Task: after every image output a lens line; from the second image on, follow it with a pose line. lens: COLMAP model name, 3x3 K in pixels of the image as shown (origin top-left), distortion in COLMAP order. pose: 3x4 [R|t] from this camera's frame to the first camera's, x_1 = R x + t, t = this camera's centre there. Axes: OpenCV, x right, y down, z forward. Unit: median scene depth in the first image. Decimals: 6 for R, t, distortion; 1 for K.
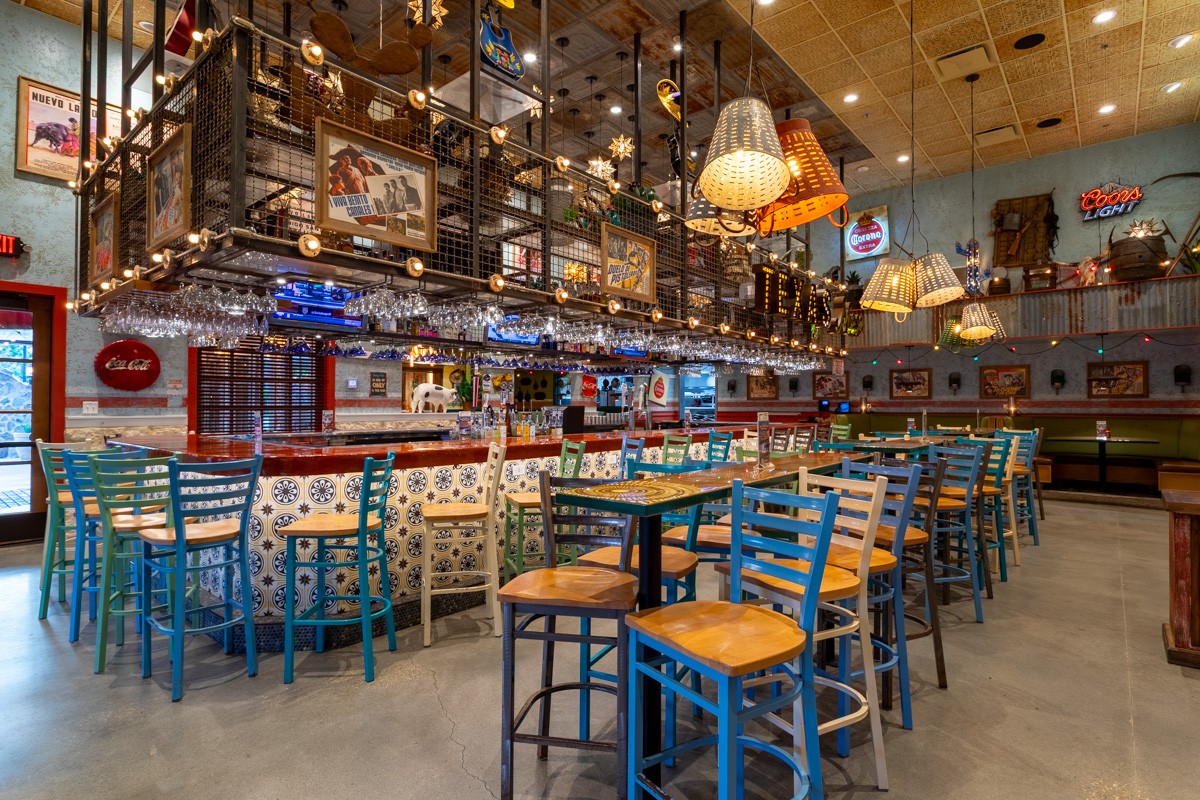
lens RADIAL K [[613.5, 0, 600.0], [0, 613.5, 400.0], [0, 0, 1]] dist [-0.001869, 0.000966]
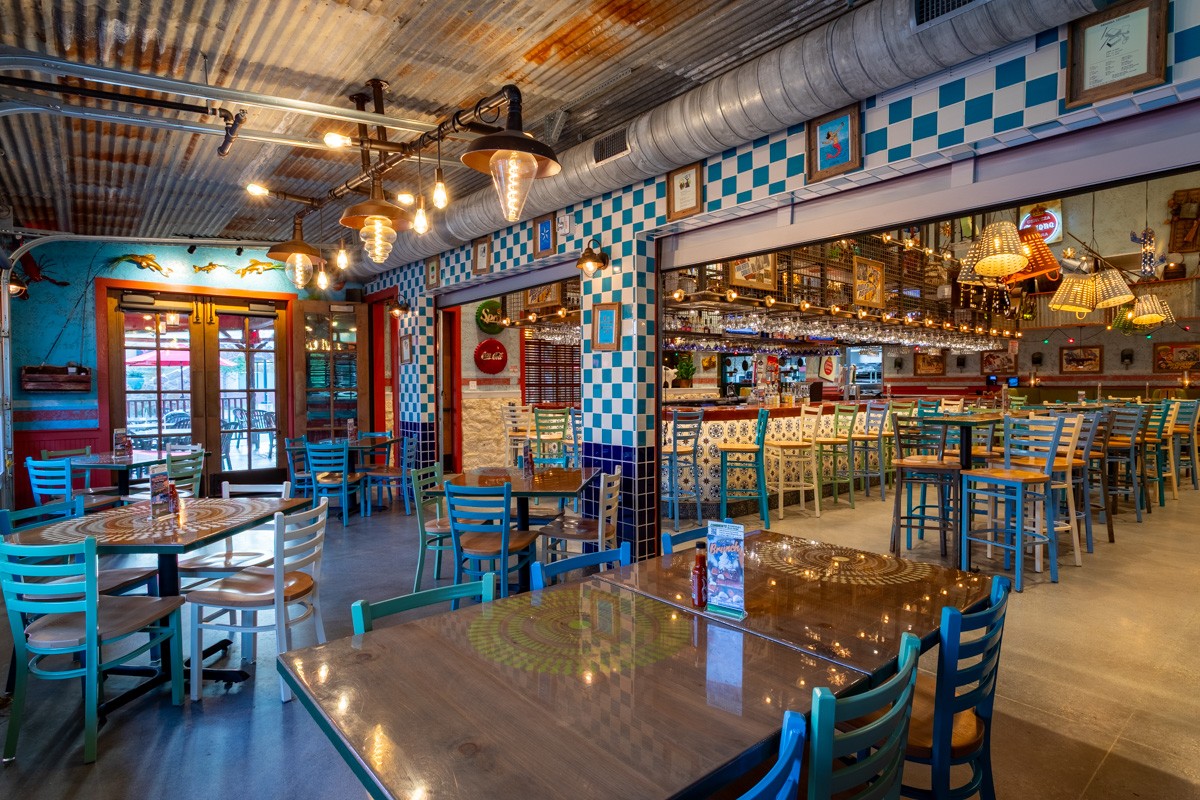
lens RADIAL K [[624.1, 0, 600.0], [0, 624.1, 400.0], [0, 0, 1]] dist [0.000916, -0.000626]
pose [[0.984182, -0.001854, -0.177151, -0.165061], [0.008507, 0.999286, 0.036804, -0.003609], [0.176956, -0.037729, 0.983495, -0.292256]]
